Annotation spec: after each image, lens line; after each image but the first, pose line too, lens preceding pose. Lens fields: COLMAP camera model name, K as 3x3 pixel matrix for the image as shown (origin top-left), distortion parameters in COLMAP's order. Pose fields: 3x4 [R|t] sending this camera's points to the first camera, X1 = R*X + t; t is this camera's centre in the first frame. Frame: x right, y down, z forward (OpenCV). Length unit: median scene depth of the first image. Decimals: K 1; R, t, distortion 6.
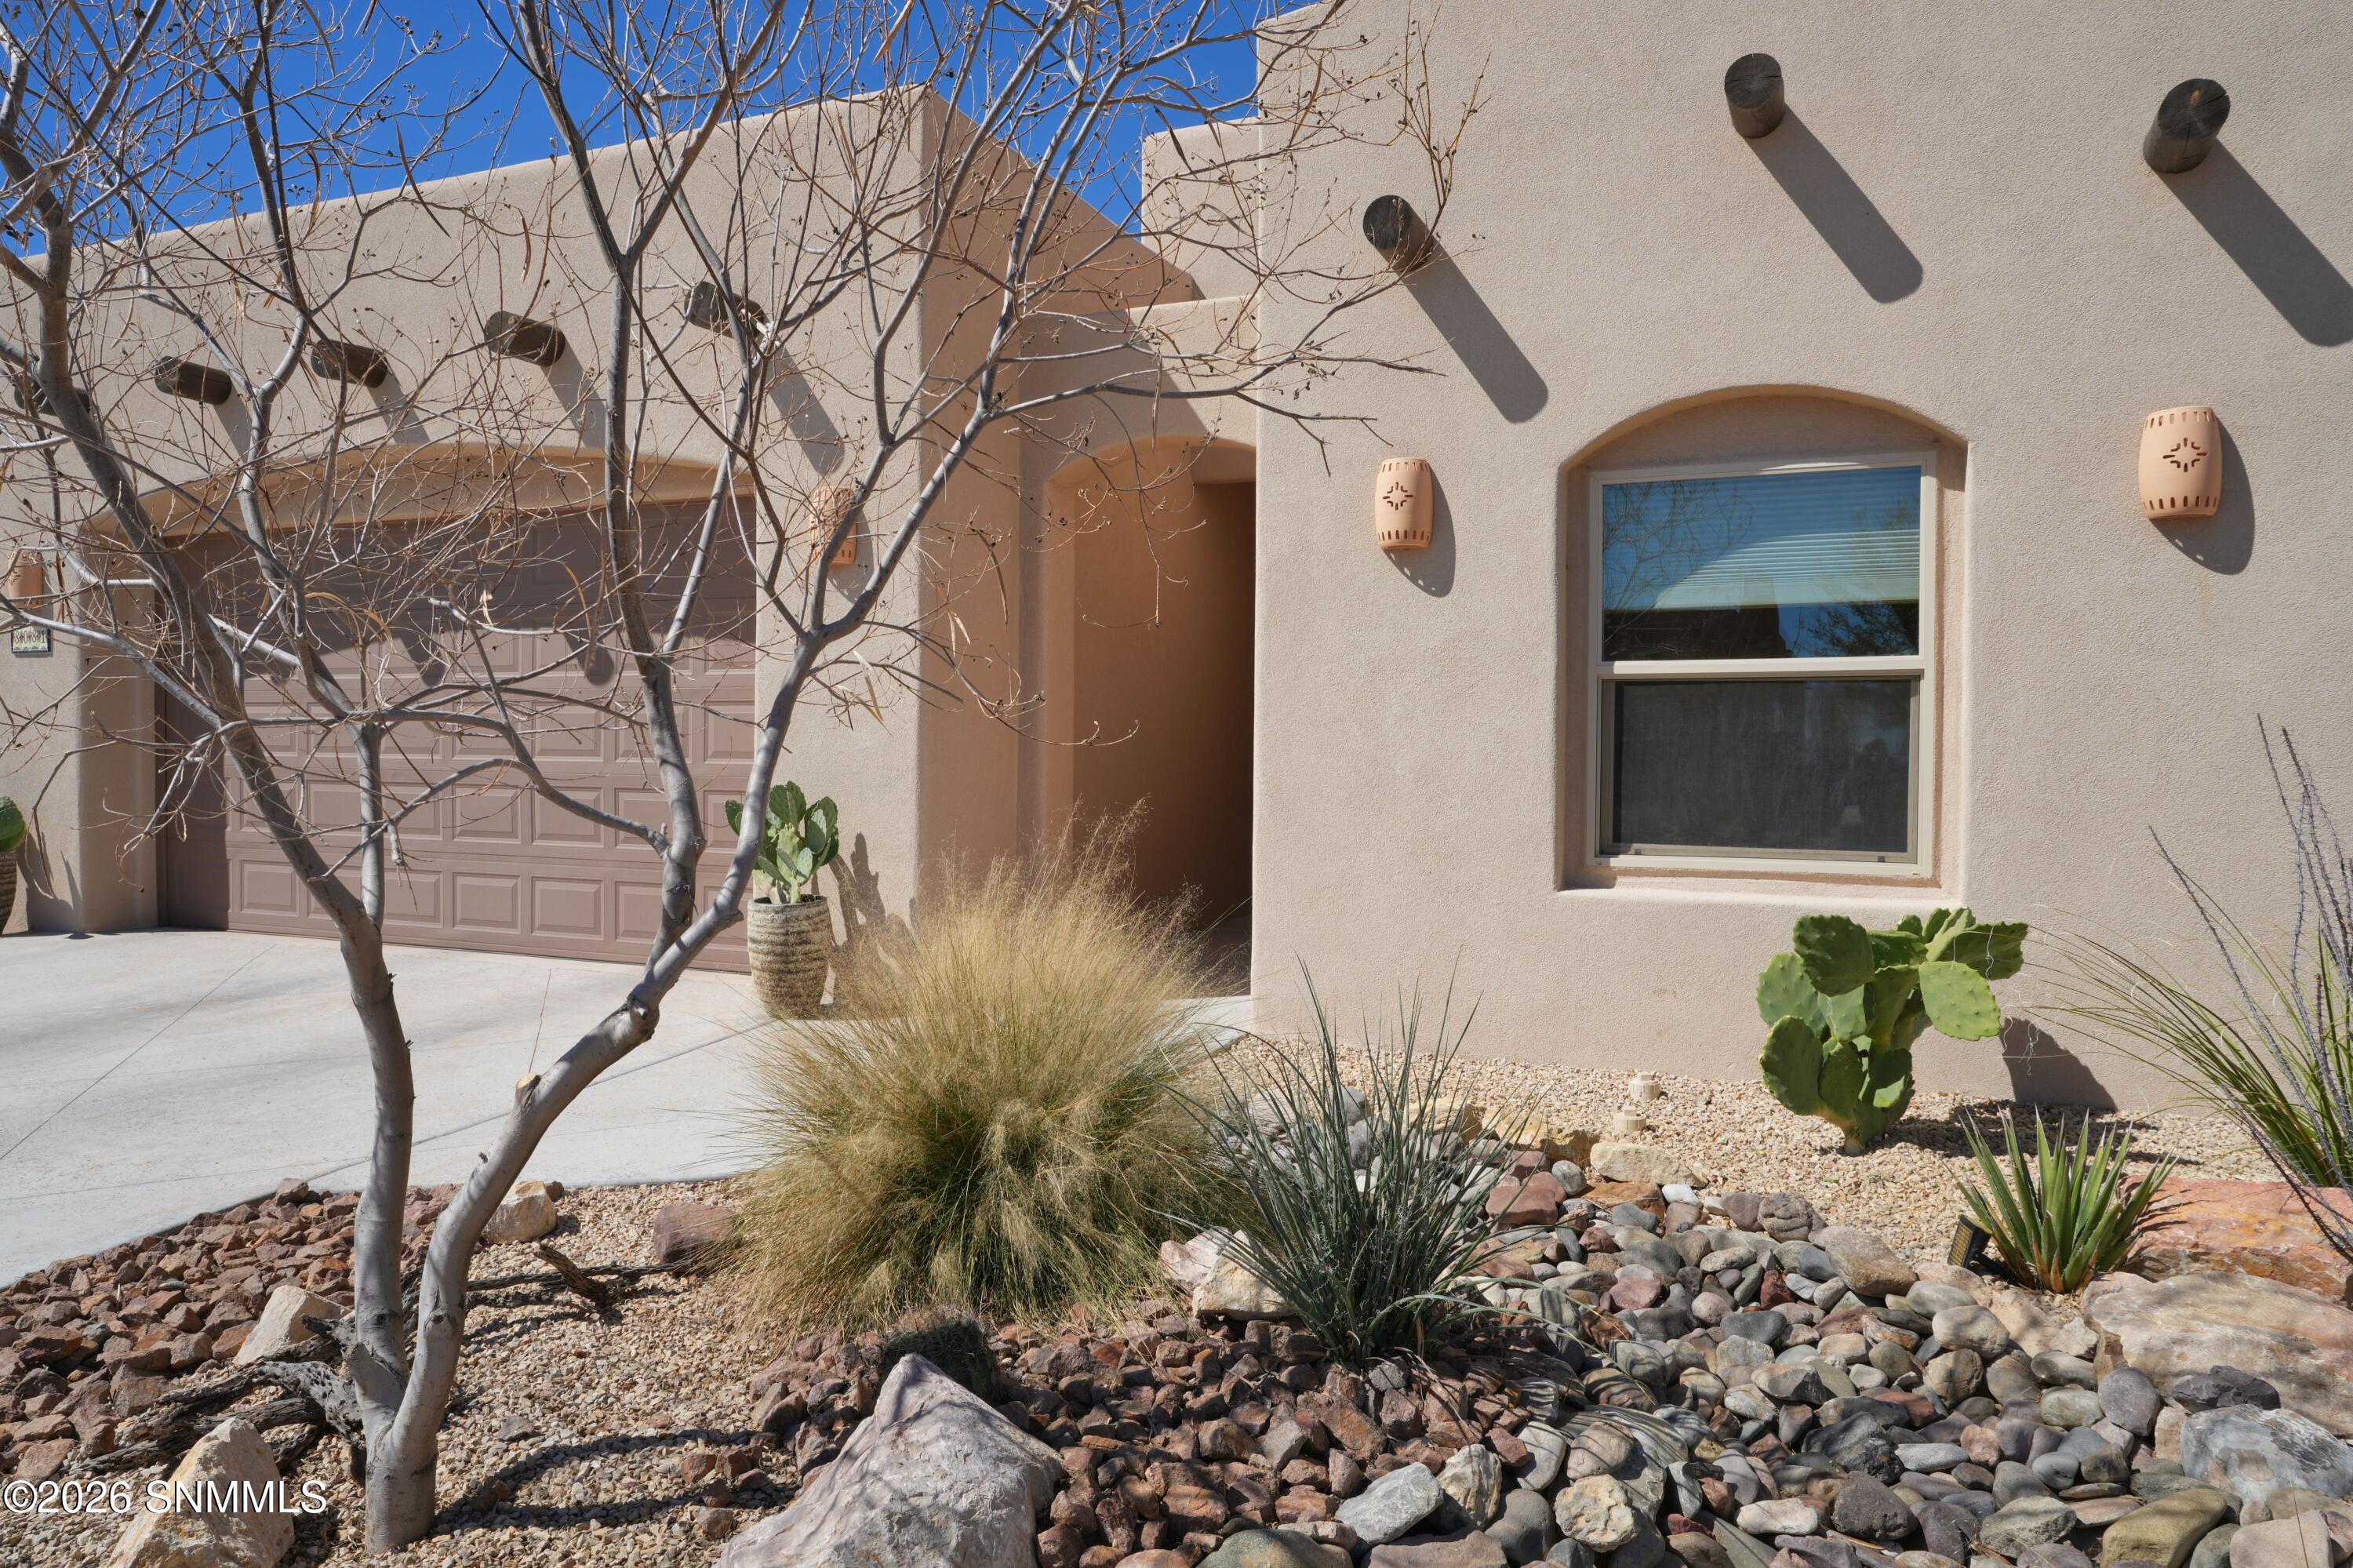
lens RADIAL K [[1369.8, 0, 1176.5], [0, 1369.8, 784.0], [0, 0, 1]] dist [0.005250, 0.003444]
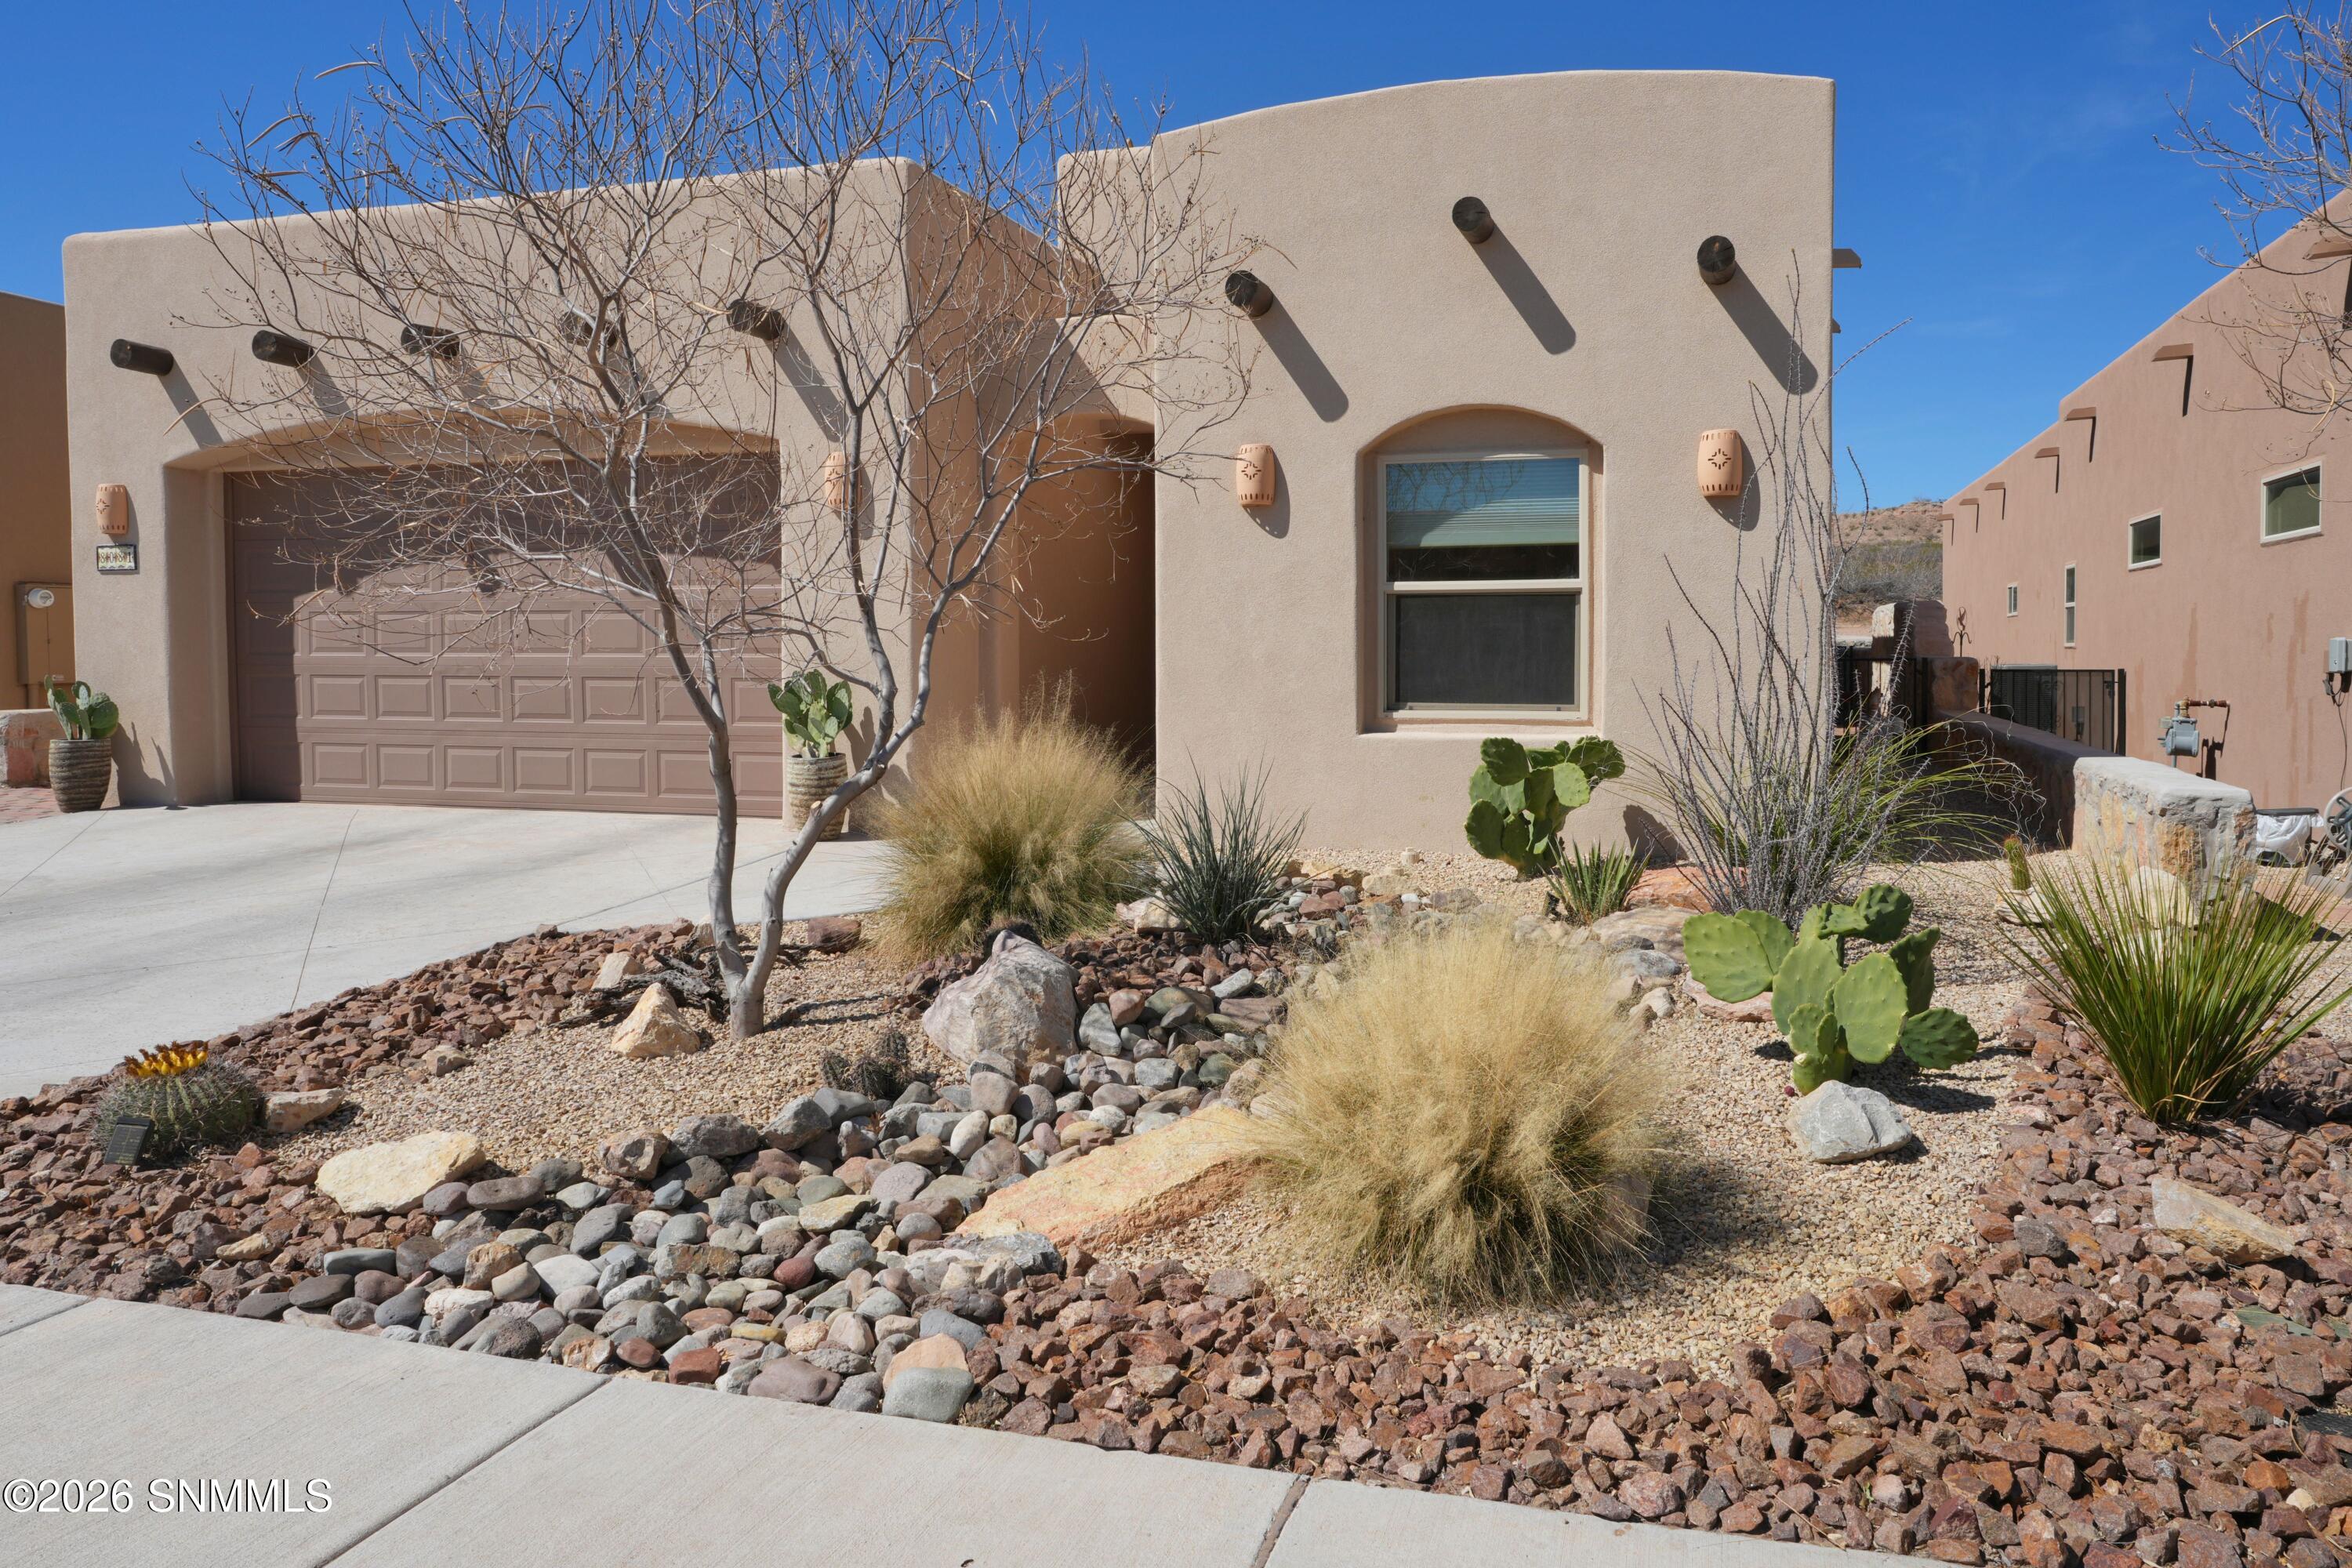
lens RADIAL K [[1338.8, 0, 1256.6], [0, 1338.8, 698.1], [0, 0, 1]] dist [-0.003800, -0.000365]
pose [[0.990355, -0.014773, 0.137767, -0.038642], [0.012598, 0.999782, 0.016645, 0.012981], [-0.137983, -0.014749, 0.990325, -0.475028]]
